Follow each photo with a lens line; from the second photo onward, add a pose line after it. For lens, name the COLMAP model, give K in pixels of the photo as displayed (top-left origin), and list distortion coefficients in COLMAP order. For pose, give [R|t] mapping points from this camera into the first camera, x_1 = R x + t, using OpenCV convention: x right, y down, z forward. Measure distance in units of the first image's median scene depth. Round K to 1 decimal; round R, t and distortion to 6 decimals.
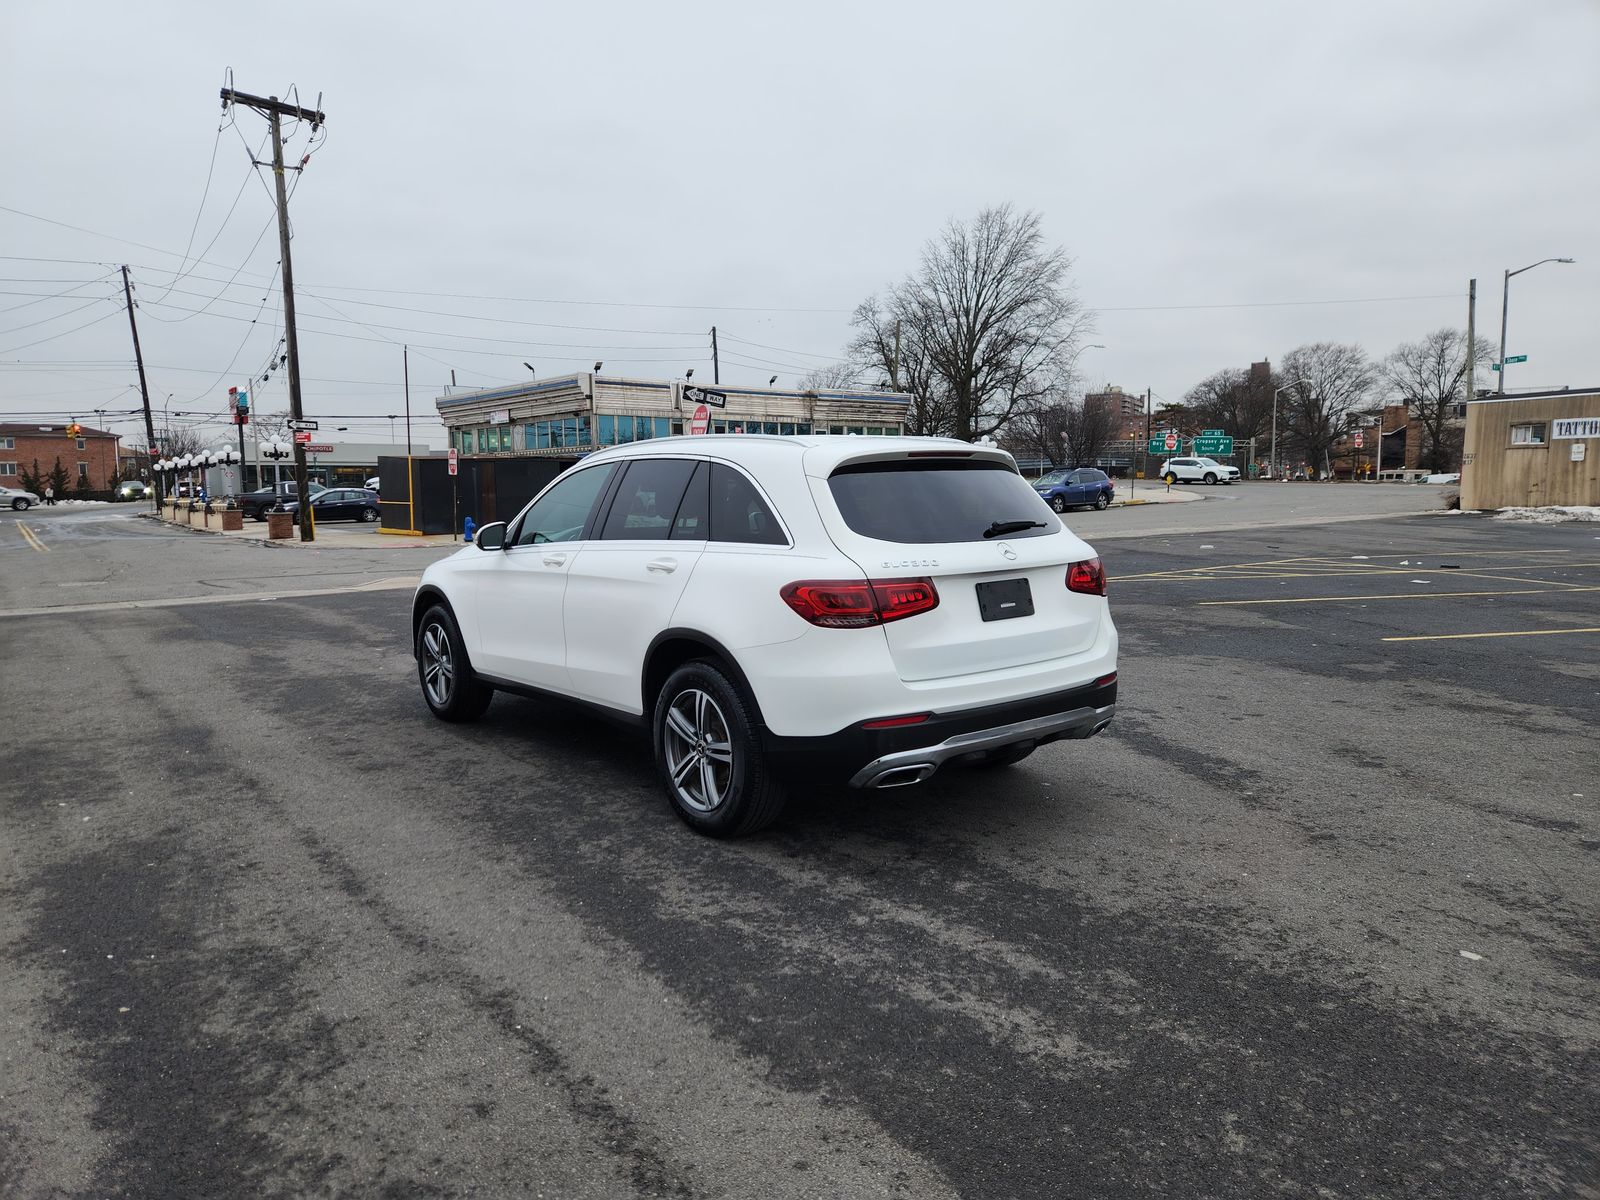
lens RADIAL K [[1070.0, 0, 771.6], [0, 1070.0, 612.9], [0, 0, 1]] dist [0.073812, -0.066581]
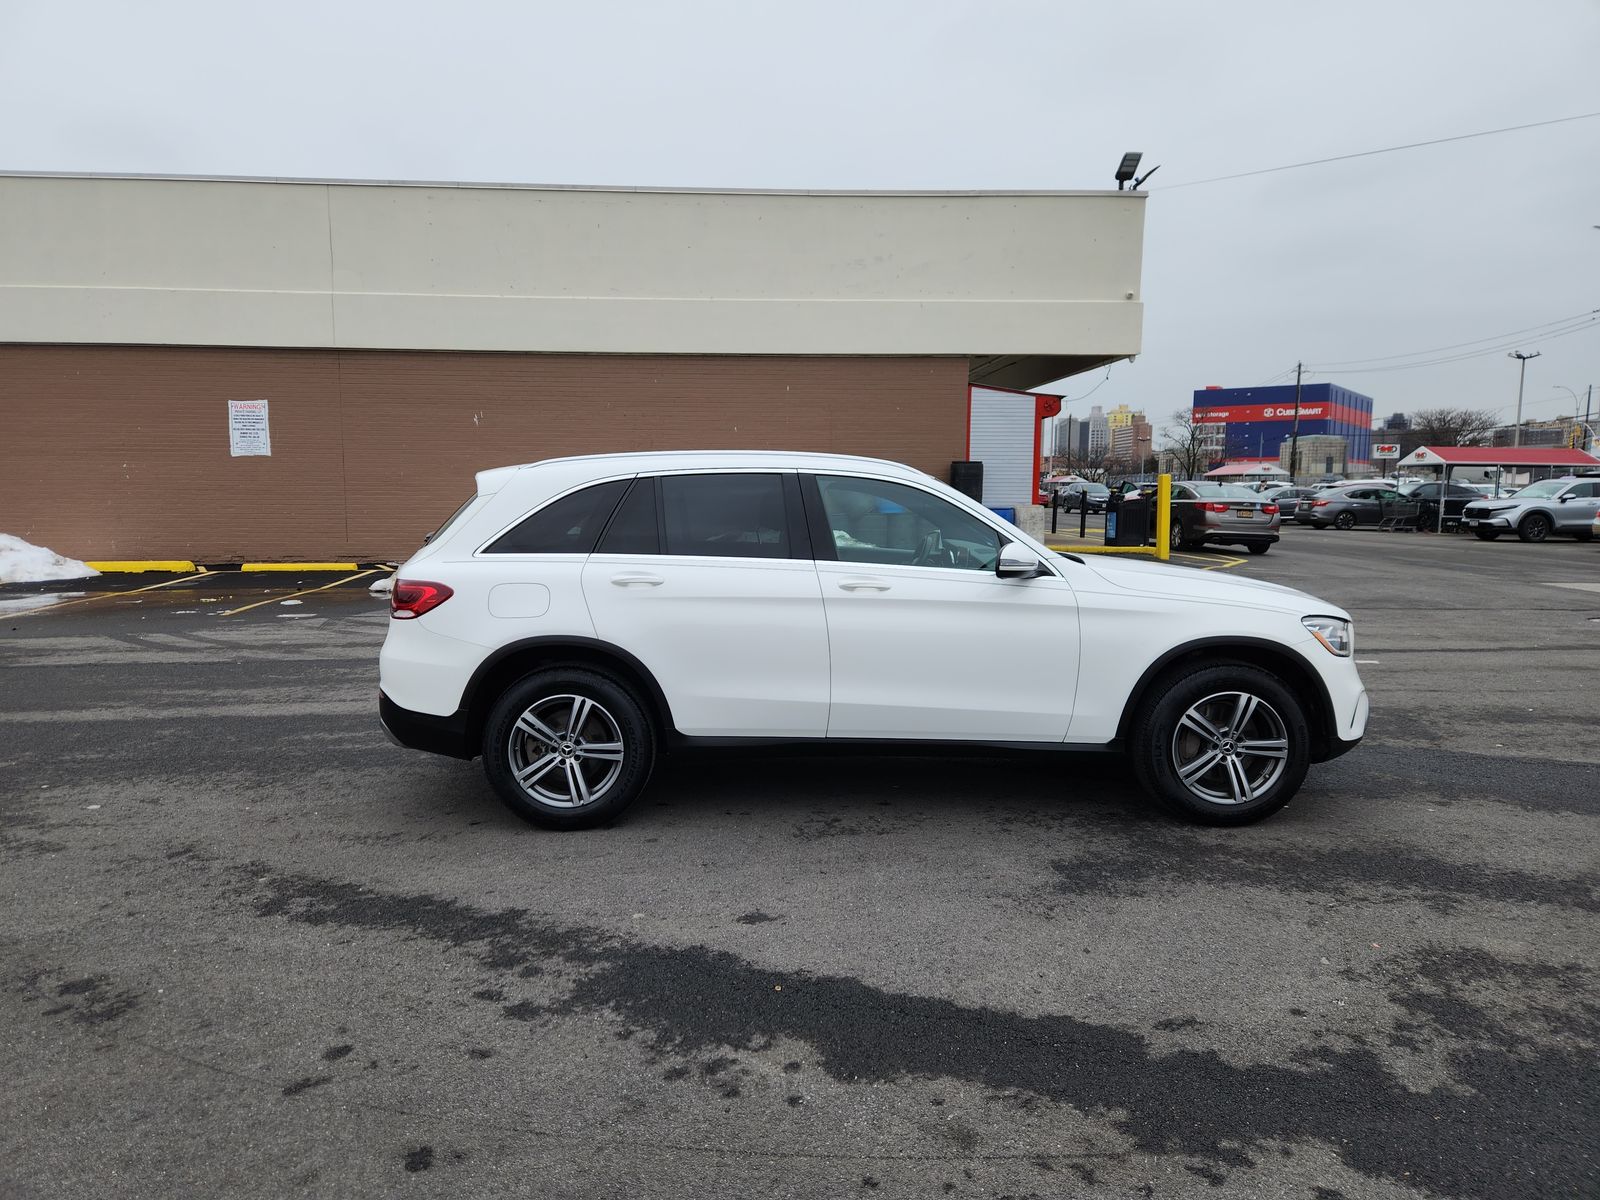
lens RADIAL K [[1070.0, 0, 778.6], [0, 1070.0, 608.8], [0, 0, 1]] dist [0.073812, -0.066581]
pose [[-0.598598, 0.103571, -0.794326, 0.965120], [-0.085032, 0.977788, 0.191572, -0.267124], [0.796524, 0.182218, -0.576495, 2.008174]]
